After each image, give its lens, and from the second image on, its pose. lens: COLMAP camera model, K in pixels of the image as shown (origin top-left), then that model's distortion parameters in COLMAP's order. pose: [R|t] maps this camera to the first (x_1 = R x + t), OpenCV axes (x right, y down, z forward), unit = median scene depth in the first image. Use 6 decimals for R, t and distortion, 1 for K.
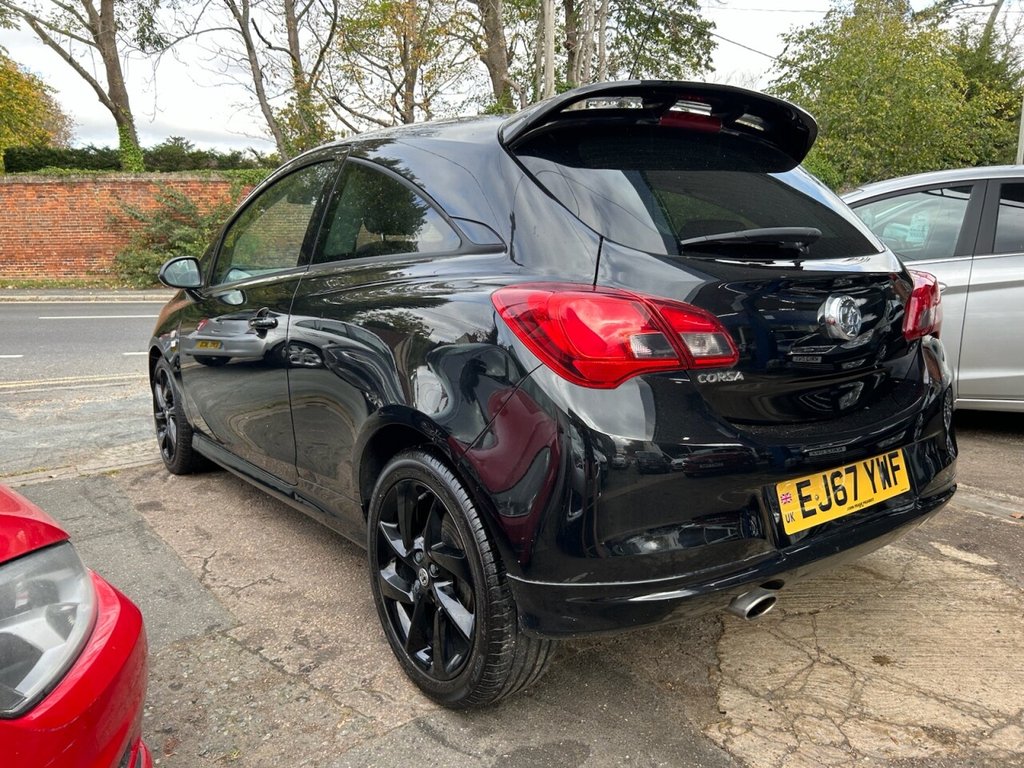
lens RADIAL K [[768.5, 0, 504.2], [0, 768.5, 368.6], [0, 0, 1]] dist [0.046517, -0.054187]
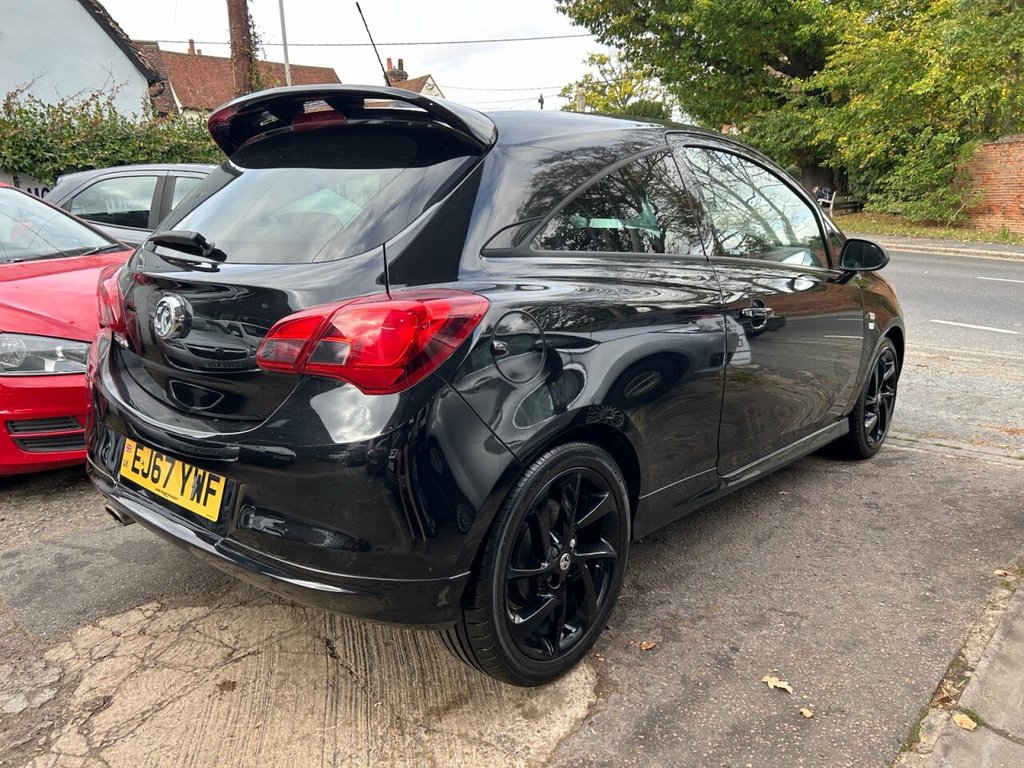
lens RADIAL K [[768.5, 0, 504.2], [0, 768.5, 368.6], [0, 0, 1]] dist [0.046517, -0.054187]
pose [[0.224536, 0.208602, -0.951876, 1.266409], [-0.148533, 0.972731, 0.178136, -0.206766], [0.963079, 0.101387, 0.249398, 0.955441]]
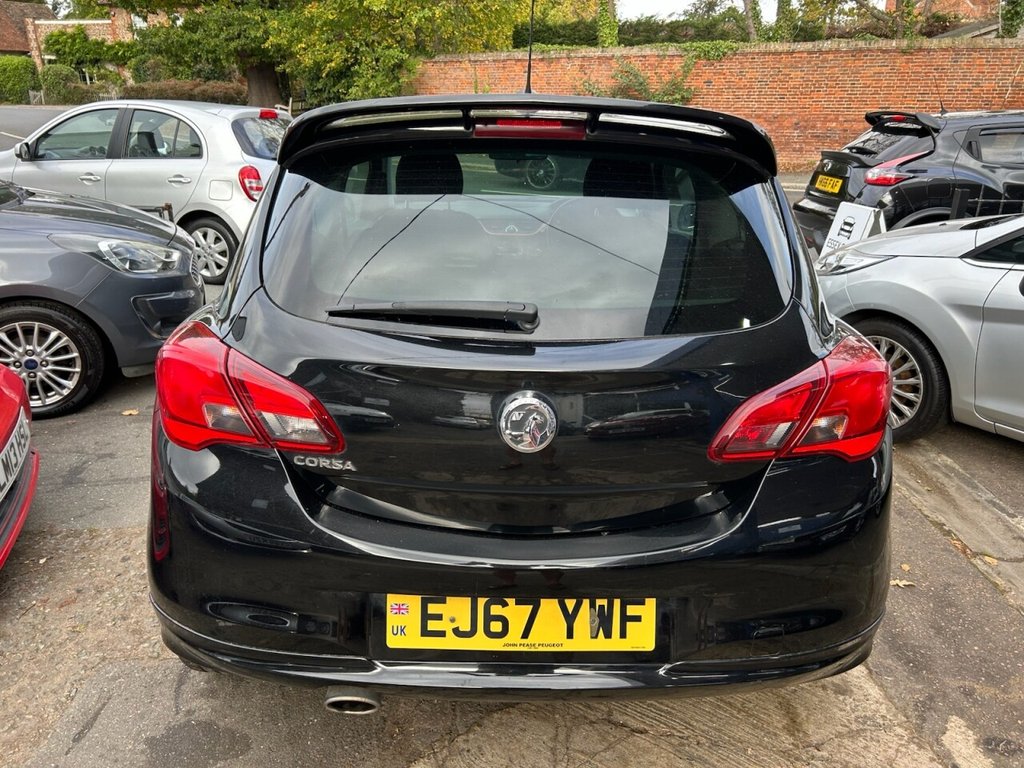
lens RADIAL K [[767.6, 0, 513.9], [0, 767.6, 372.9], [0, 0, 1]] dist [0.057337, -0.066677]
pose [[0.814031, 0.212672, -0.540486, 0.675621], [-0.117302, 0.971575, 0.205628, -0.220912], [0.568853, -0.103988, 0.815838, 0.290055]]
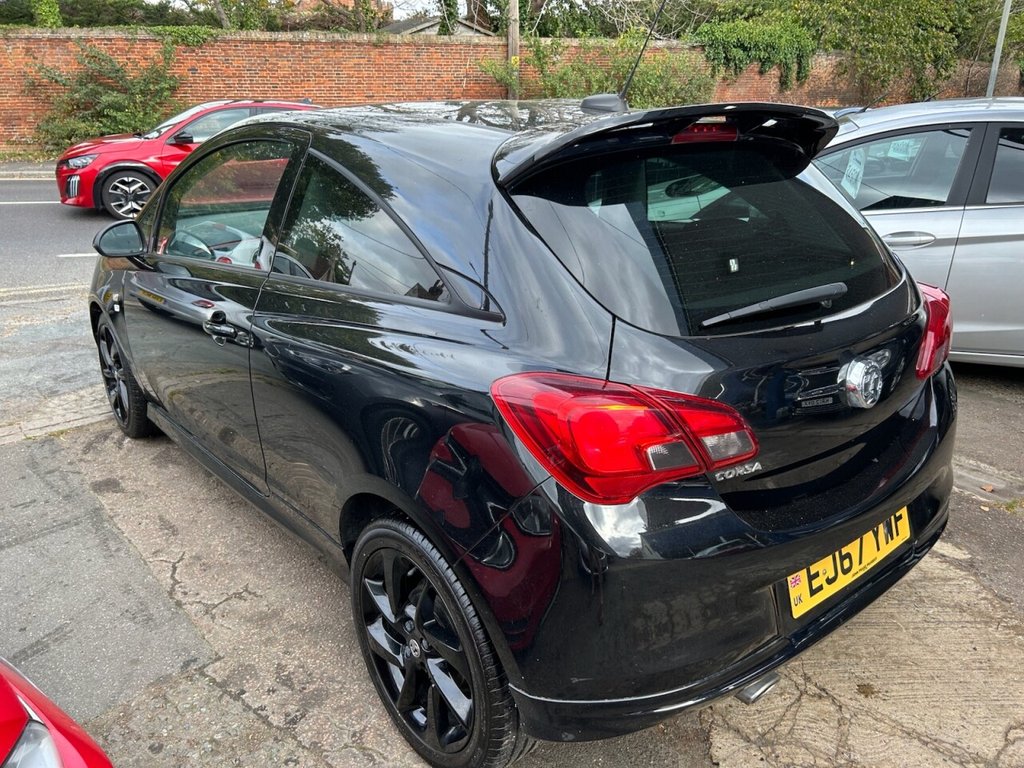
lens RADIAL K [[767.7, 0, 519.0], [0, 767.7, 371.7], [0, 0, 1]] dist [0.054405, -0.061407]
pose [[0.997455, -0.008885, 0.070749, -0.034135], [-0.003903, 0.983915, 0.178596, -0.197127], [-0.071198, -0.178418, 0.981376, 0.094711]]
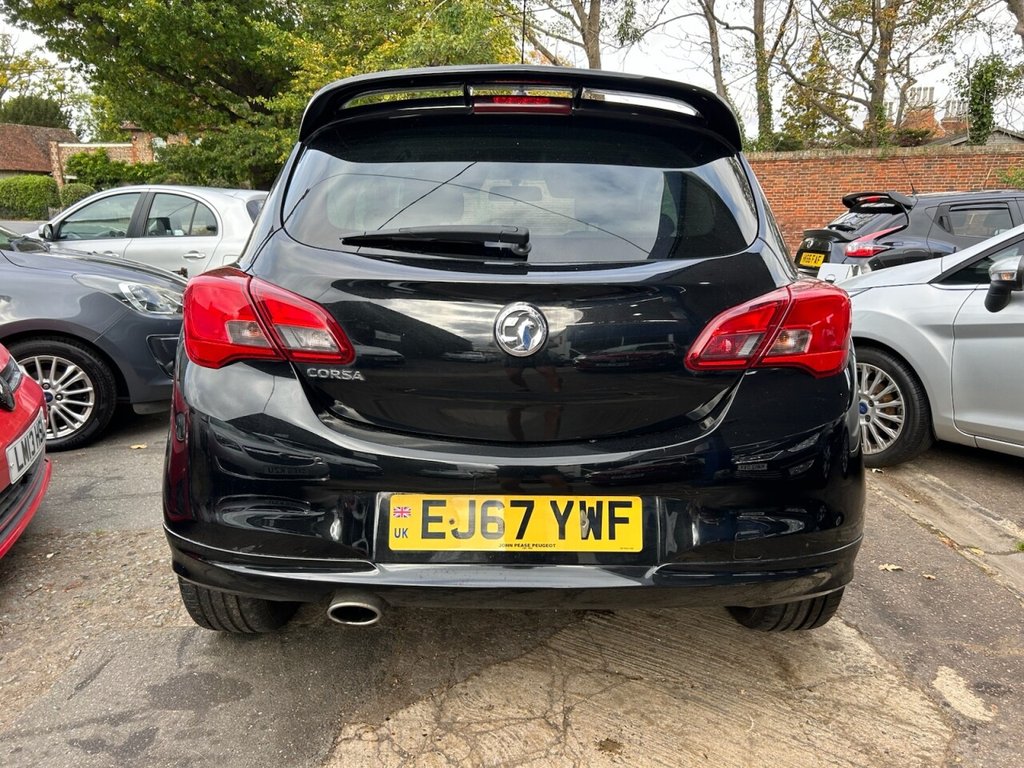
lens RADIAL K [[767.7, 0, 519.0], [0, 767.7, 371.7], [0, 0, 1]] dist [0.054405, -0.061407]
pose [[0.817823, 0.127275, -0.561219, 0.747917], [-0.111586, 0.991799, 0.062317, -0.057924], [0.564548, 0.011659, 0.825318, 0.230762]]
